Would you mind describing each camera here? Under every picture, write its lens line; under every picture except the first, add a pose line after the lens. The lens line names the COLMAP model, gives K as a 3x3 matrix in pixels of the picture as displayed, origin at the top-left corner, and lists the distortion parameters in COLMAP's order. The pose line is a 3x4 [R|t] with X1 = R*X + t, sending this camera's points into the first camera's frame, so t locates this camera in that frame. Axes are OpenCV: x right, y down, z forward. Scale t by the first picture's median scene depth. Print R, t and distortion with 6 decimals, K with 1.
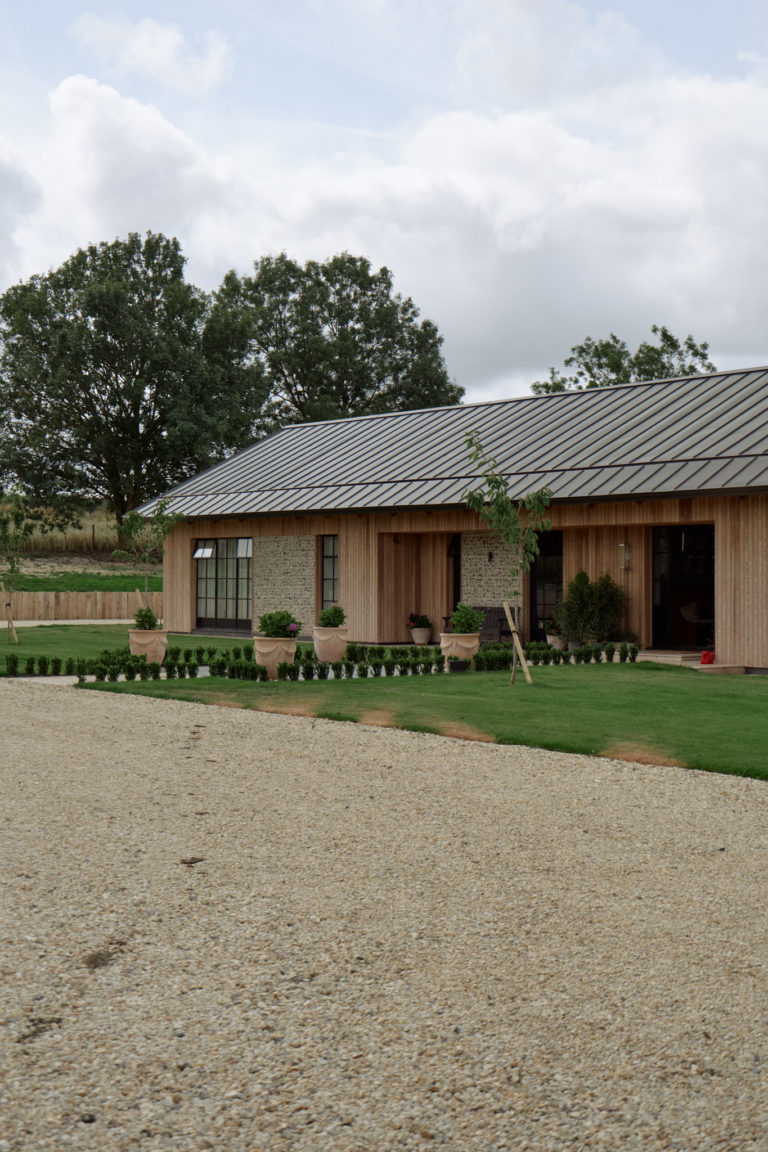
lens RADIAL K [[1653.6, 0, 367.4], [0, 1653.6, 573.4], [0, 0, 1]] dist [0.001052, -0.051782]
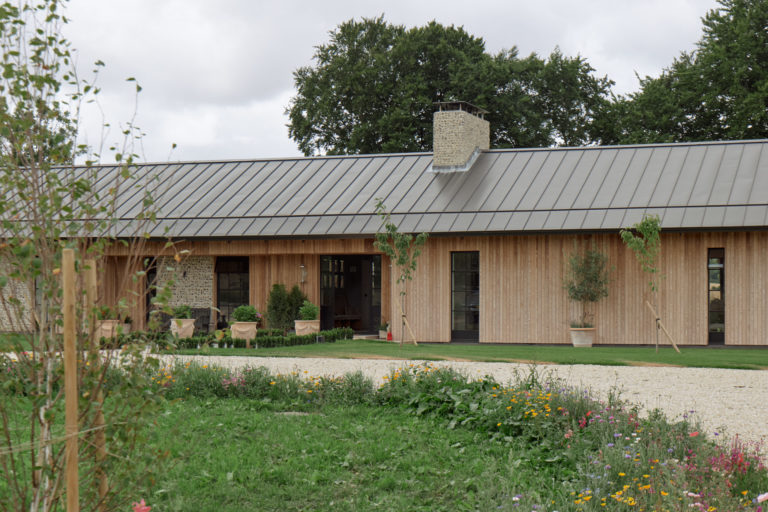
lens RADIAL K [[1470.5, 0, 348.9], [0, 1470.5, 310.8], [0, 0, 1]] dist [0.023052, -0.043921]
pose [[0.833430, -0.001053, 0.552624, -0.358270], [-0.003491, 0.999968, 0.007170, 0.008871], [-0.552614, -0.007904, 0.833400, -0.104201]]
